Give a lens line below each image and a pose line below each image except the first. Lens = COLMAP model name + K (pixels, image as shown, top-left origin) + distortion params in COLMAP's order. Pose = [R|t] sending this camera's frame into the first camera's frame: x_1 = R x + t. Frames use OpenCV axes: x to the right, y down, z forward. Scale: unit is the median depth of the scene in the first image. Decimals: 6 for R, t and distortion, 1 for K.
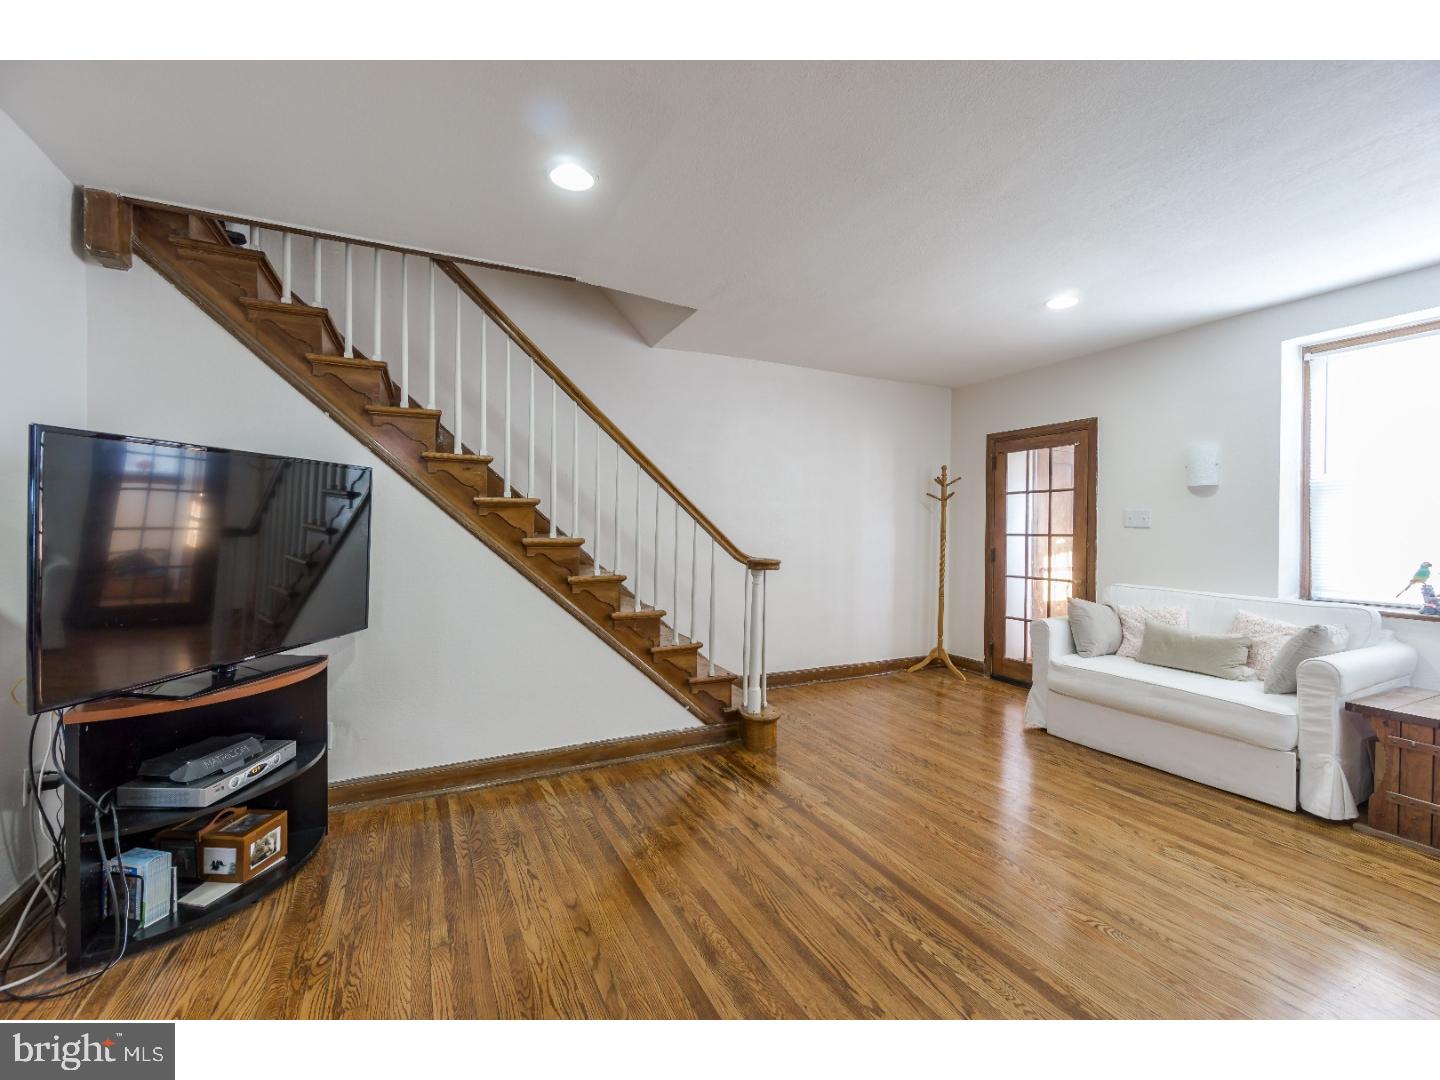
lens RADIAL K [[621.3, 0, 721.3], [0, 621.3, 534.9], [0, 0, 1]] dist [-0.002564, 0.000793]
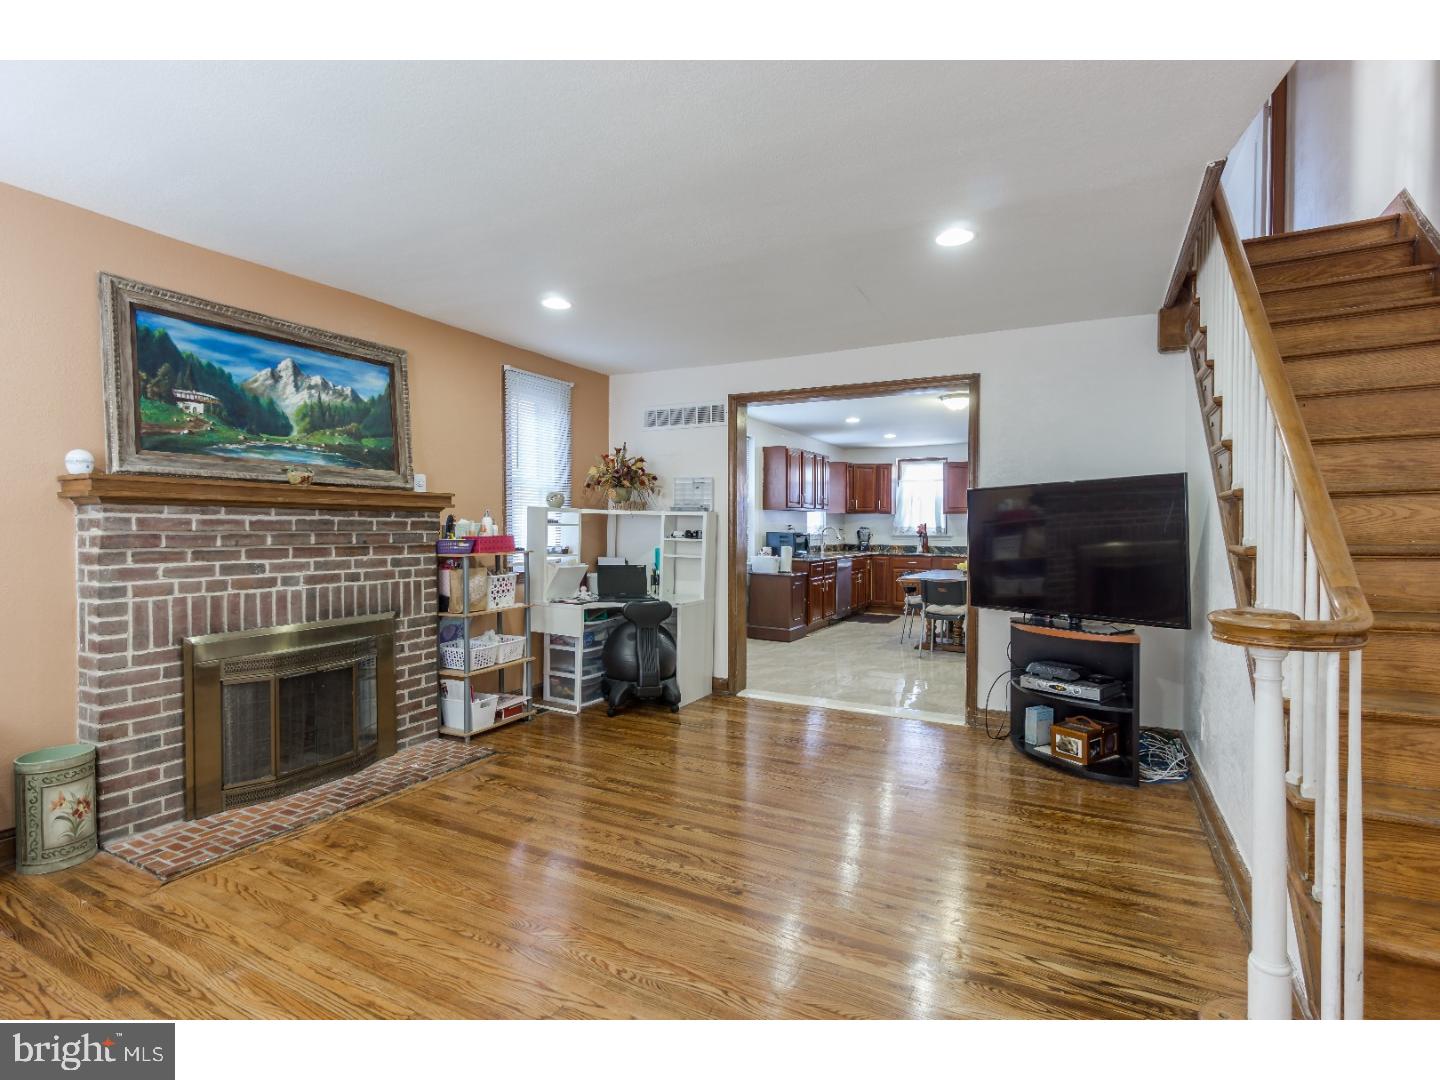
lens RADIAL K [[706.3, 0, 716.4], [0, 706.3, 535.5], [0, 0, 1]] dist [-0.001538, -0.000221]
pose [[-0.820000, -0.002499, -0.572358, 0.720299], [-0.014576, 0.999757, 0.016518, -0.011620], [0.572178, 0.021887, -0.819838, 1.469747]]
